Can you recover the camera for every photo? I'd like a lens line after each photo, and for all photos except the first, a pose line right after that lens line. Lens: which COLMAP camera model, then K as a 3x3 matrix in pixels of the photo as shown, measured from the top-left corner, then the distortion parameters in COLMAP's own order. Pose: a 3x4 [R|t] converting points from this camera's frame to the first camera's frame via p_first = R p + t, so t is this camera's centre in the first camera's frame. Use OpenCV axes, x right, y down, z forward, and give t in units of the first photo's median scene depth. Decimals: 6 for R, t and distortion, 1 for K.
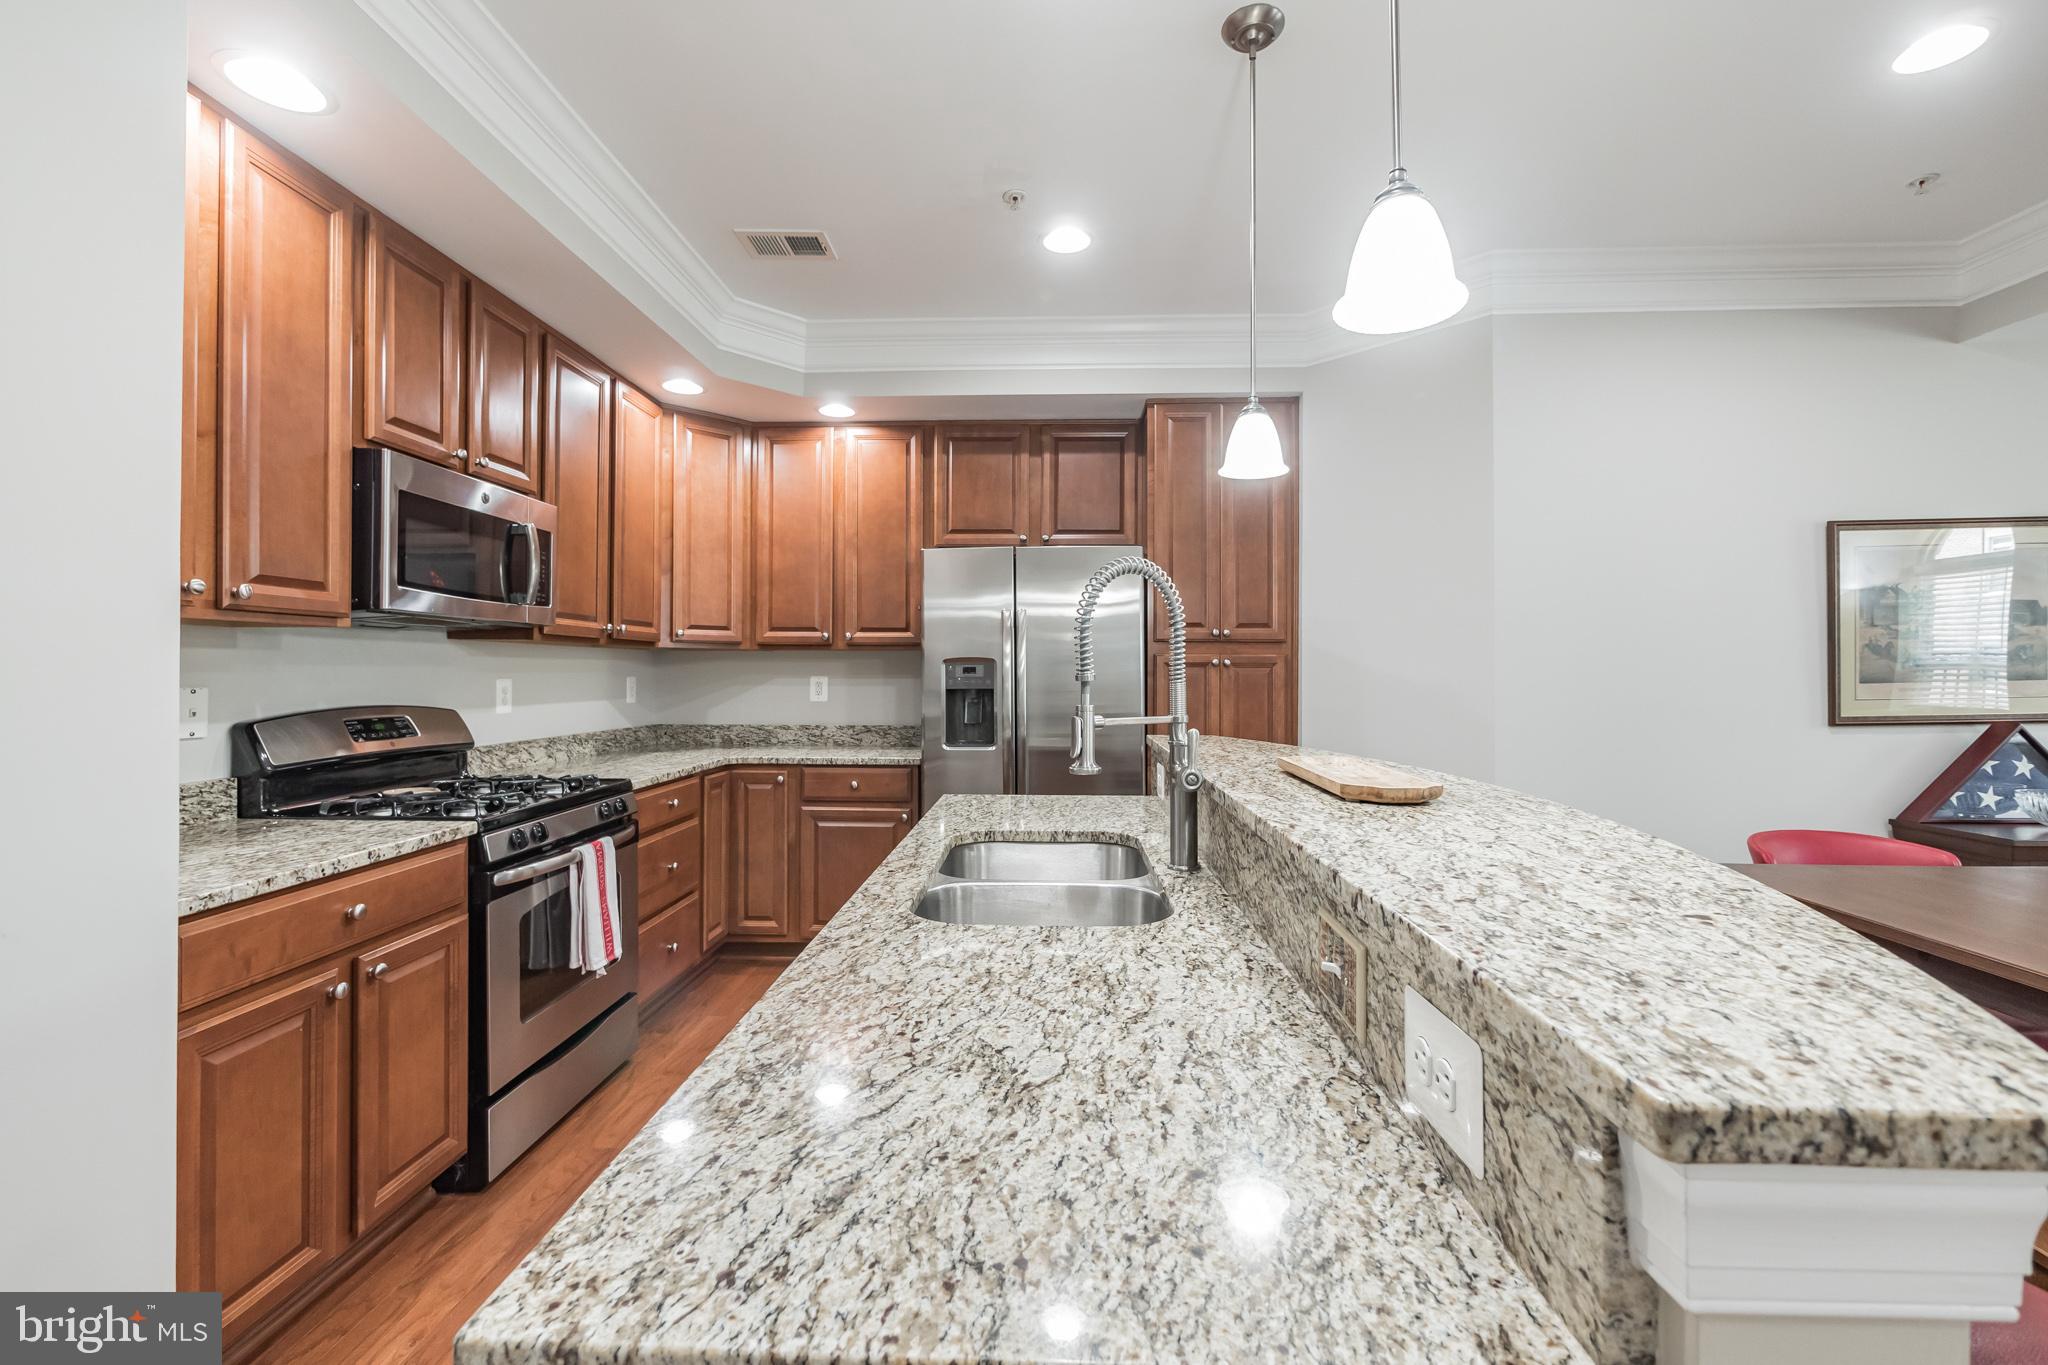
lens RADIAL K [[868.3, 0, 1025.2], [0, 868.3, 670.0], [0, 0, 1]] dist [0.000107, -0.000011]
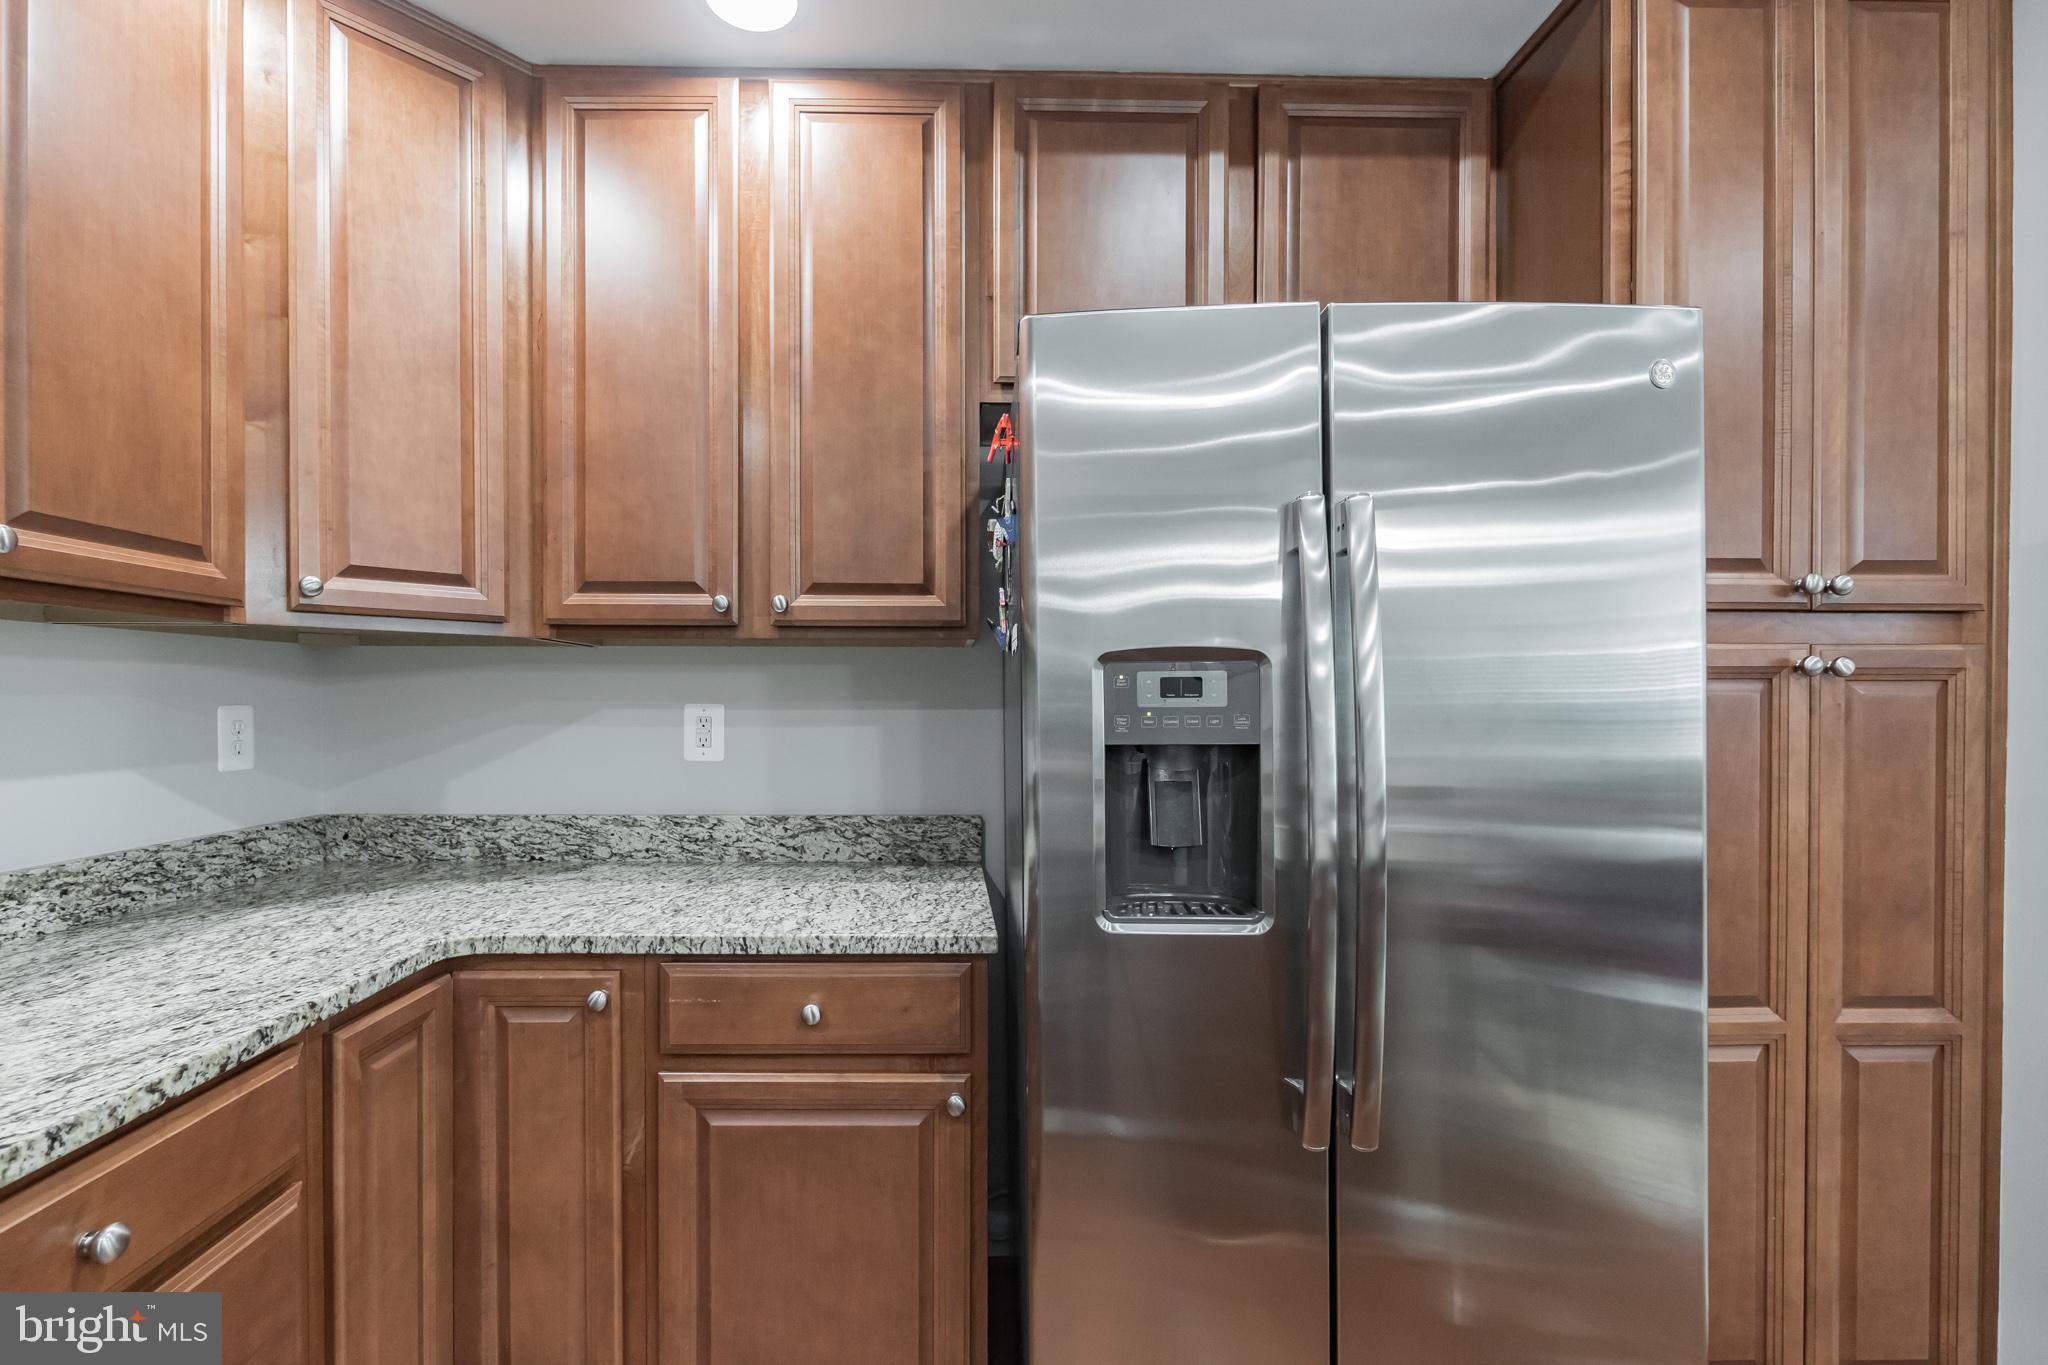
lens RADIAL K [[1074.7, 0, 1019.7], [0, 1074.7, 718.8], [0, 0, 1]] dist [-0.001683, -0.000307]
pose [[0.998321, -0.001789, 0.057897, -0.122208], [0.000477, 0.999743, 0.022665, 0.002597], [-0.057922, -0.022599, 0.998065, 0.499783]]
